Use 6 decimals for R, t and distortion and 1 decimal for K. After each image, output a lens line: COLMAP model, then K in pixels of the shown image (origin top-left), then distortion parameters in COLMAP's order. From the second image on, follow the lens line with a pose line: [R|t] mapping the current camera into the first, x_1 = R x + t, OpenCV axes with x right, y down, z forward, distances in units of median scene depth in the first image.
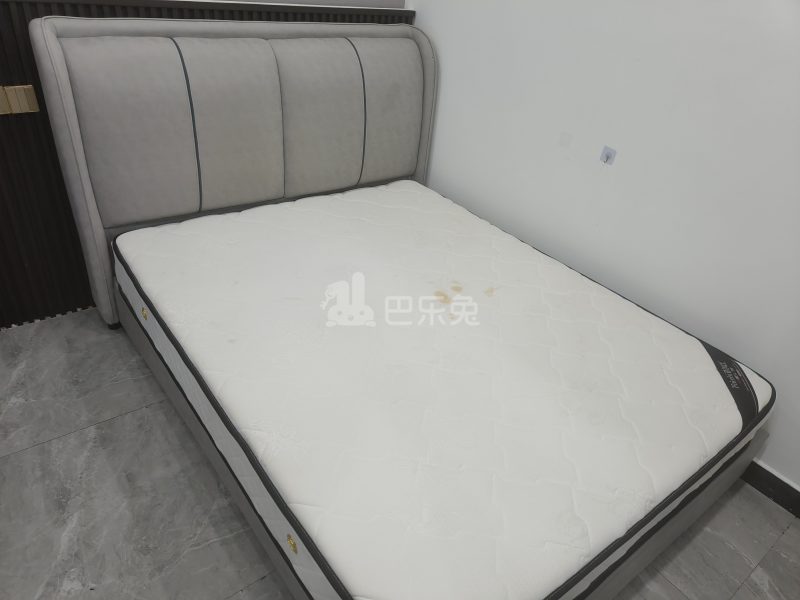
lens RADIAL K [[560.8, 0, 398.8], [0, 560.8, 304.0], [0, 0, 1]] dist [0.032408, -0.007183]
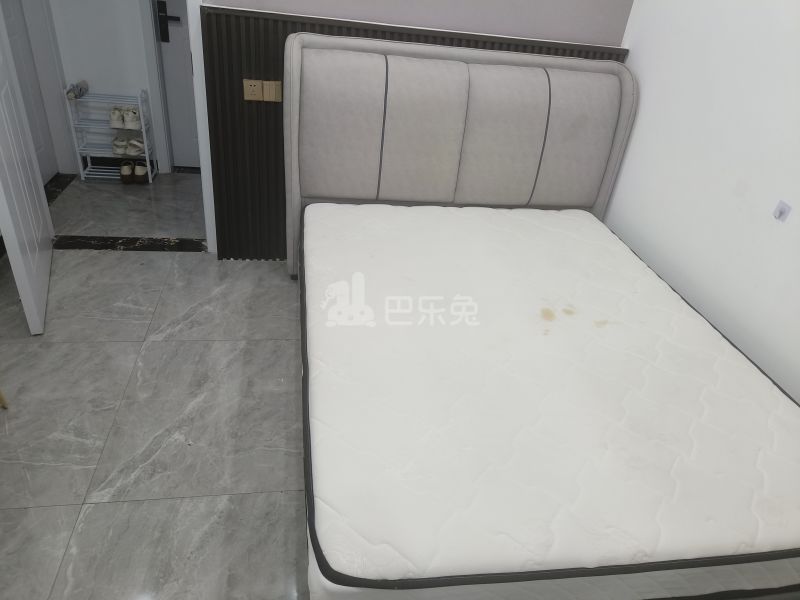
lens RADIAL K [[560.8, 0, 404.2], [0, 560.8, 298.2], [0, 0, 1]] dist [0.032408, -0.007183]
pose [[0.883800, 0.238554, -0.402479, 0.233948], [-0.267985, 0.963264, -0.017529, 0.043350], [0.383511, 0.123351, 0.915262, -0.031410]]
